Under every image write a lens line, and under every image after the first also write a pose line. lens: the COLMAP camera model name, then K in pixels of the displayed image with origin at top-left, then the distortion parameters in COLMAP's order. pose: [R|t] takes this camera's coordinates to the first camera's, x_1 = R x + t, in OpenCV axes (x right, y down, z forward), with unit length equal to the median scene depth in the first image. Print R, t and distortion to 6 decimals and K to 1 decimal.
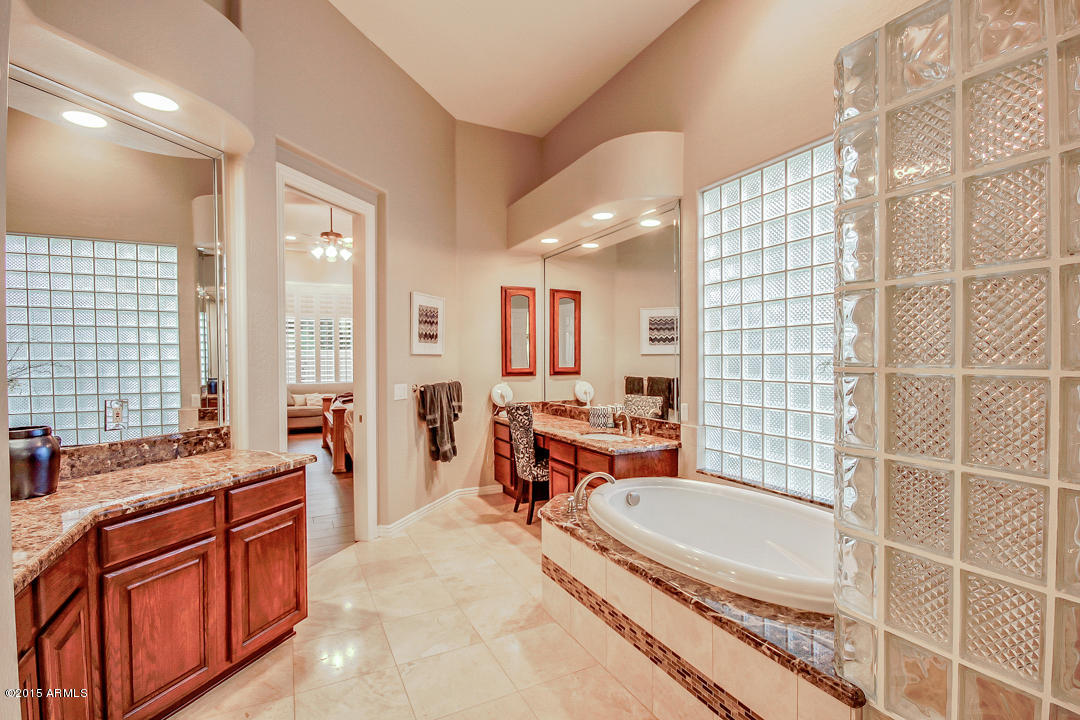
lens RADIAL K [[507.8, 0, 549.2], [0, 507.8, 362.7], [0, 0, 1]] dist [0.004536, -0.005788]
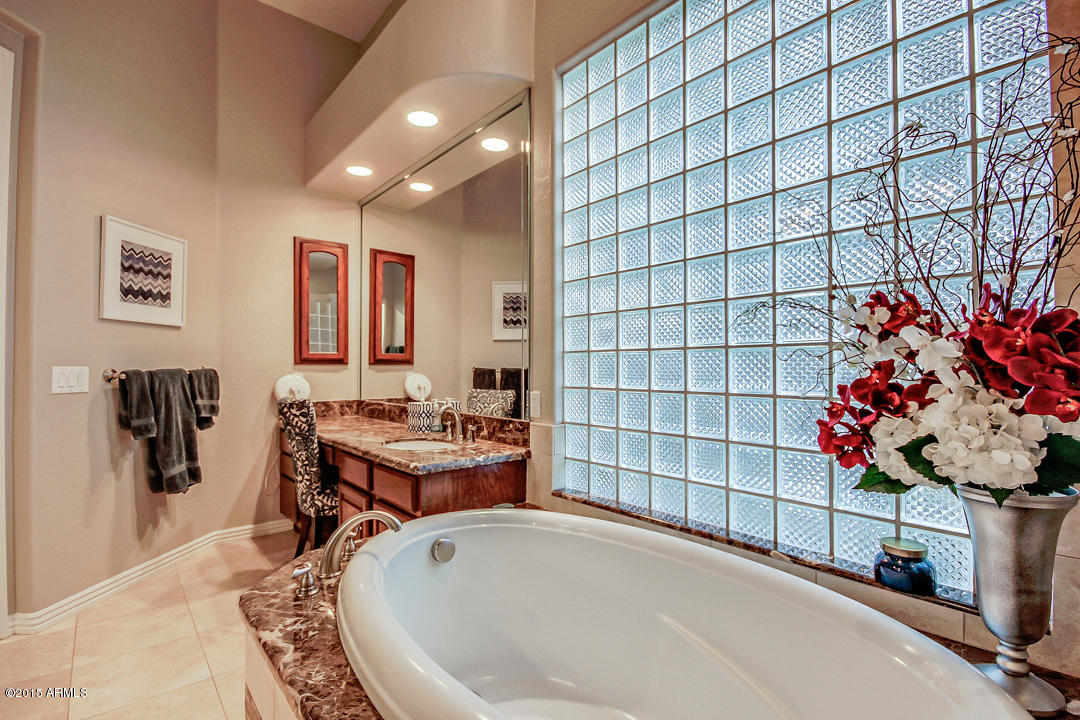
lens RADIAL K [[507.8, 0, 545.9], [0, 507.8, 360.4], [0, 0, 1]] dist [0.004536, -0.005788]
pose [[0.971470, 0.006862, 0.237064, 0.099096], [-0.001847, 0.999770, -0.021367, 0.044276], [-0.237156, 0.020320, 0.971259, 0.284856]]
